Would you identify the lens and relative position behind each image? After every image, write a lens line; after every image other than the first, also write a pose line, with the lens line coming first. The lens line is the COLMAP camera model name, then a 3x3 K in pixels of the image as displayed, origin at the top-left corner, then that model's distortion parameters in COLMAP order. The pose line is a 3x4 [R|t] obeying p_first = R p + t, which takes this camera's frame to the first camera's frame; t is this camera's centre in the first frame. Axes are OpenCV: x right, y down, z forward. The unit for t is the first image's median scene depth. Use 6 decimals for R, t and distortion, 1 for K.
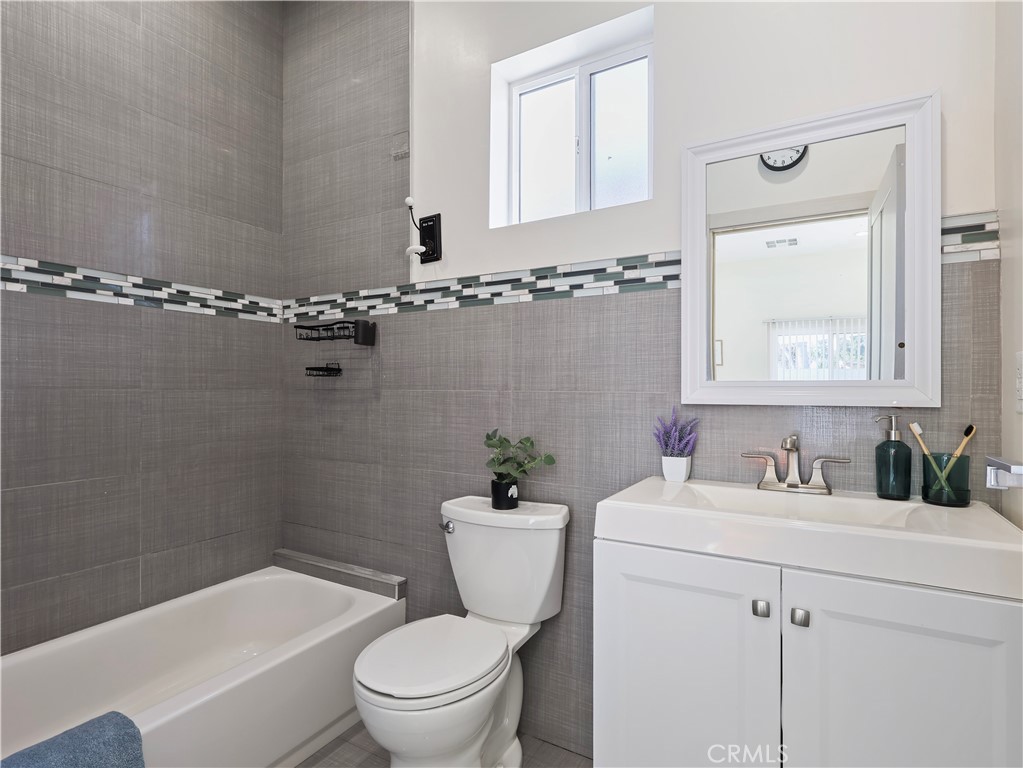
lens RADIAL K [[529.7, 0, 513.2], [0, 529.7, 388.2], [0, 0, 1]] dist [0.000929, 0.000641]
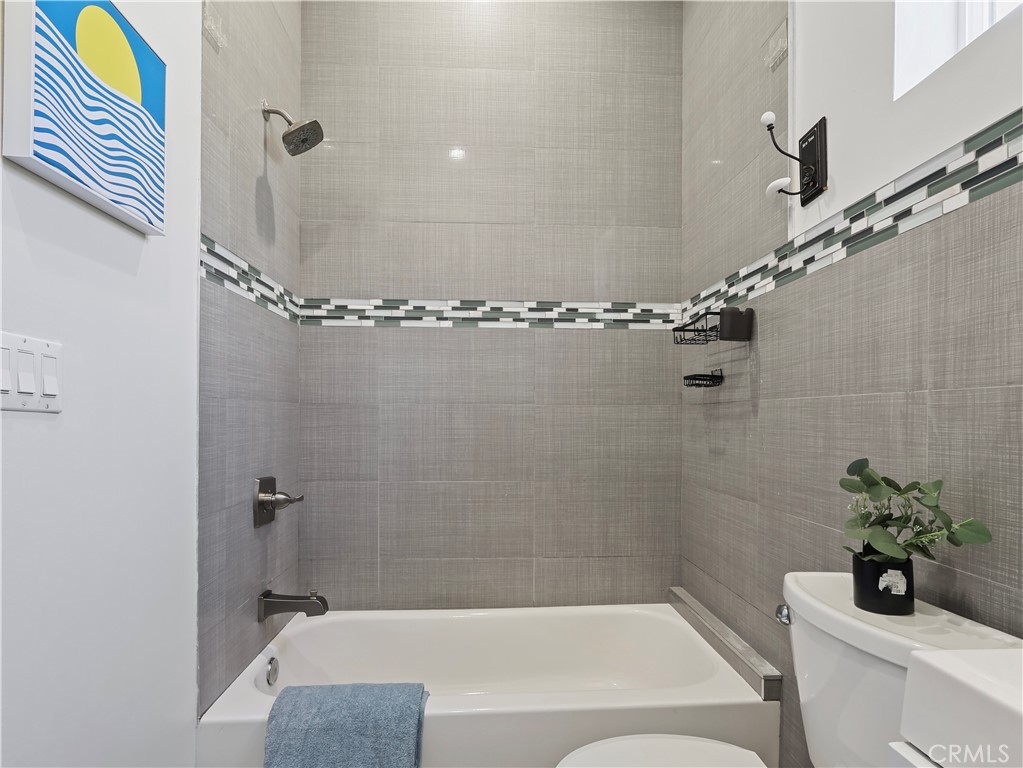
lens RADIAL K [[547.0, 0, 513.7], [0, 547.0, 418.0], [0, 0, 1]] dist [-0.000356, 0.000963]
pose [[0.552565, -0.001029, -0.833469, 0.208916], [0.000854, 0.999999, -0.000669, 0.030631], [0.833470, -0.000342, 0.552565, 0.345039]]
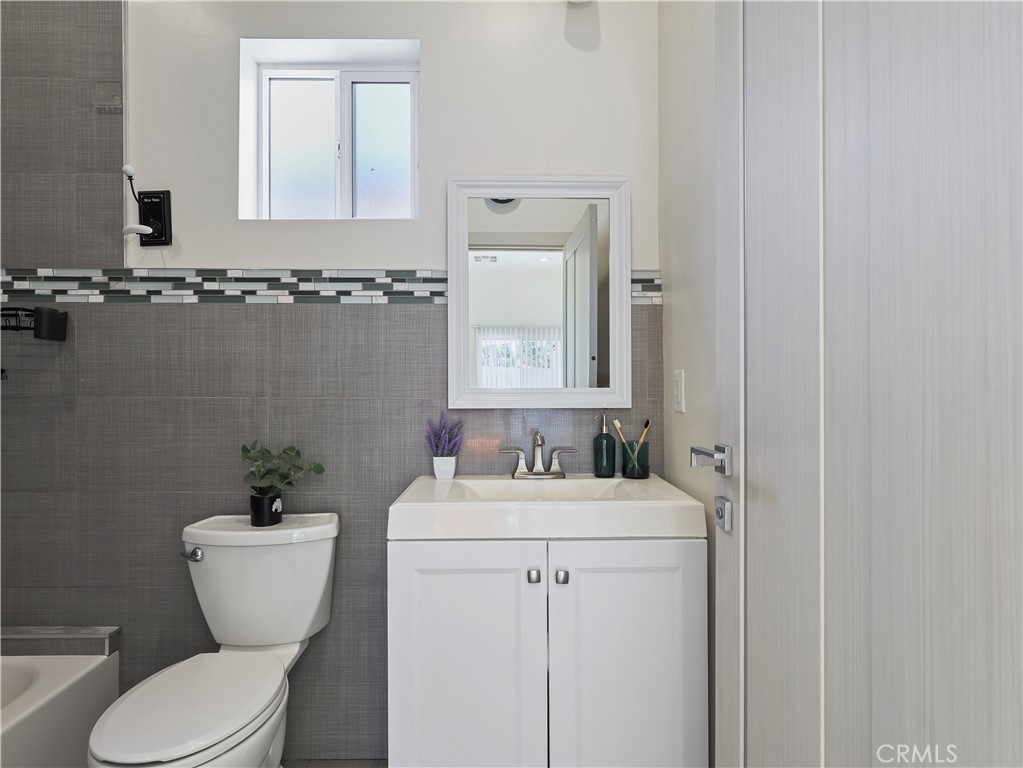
lens RADIAL K [[525.0, 0, 511.5], [0, 525.0, 384.0], [0, 0, 1]] dist [0.002986, 0.001088]
pose [[0.859967, -0.001080, 0.510348, -0.101524], [0.002075, 0.999997, -0.001381, -0.015720], [-0.510345, 0.002247, 0.859967, -0.013006]]
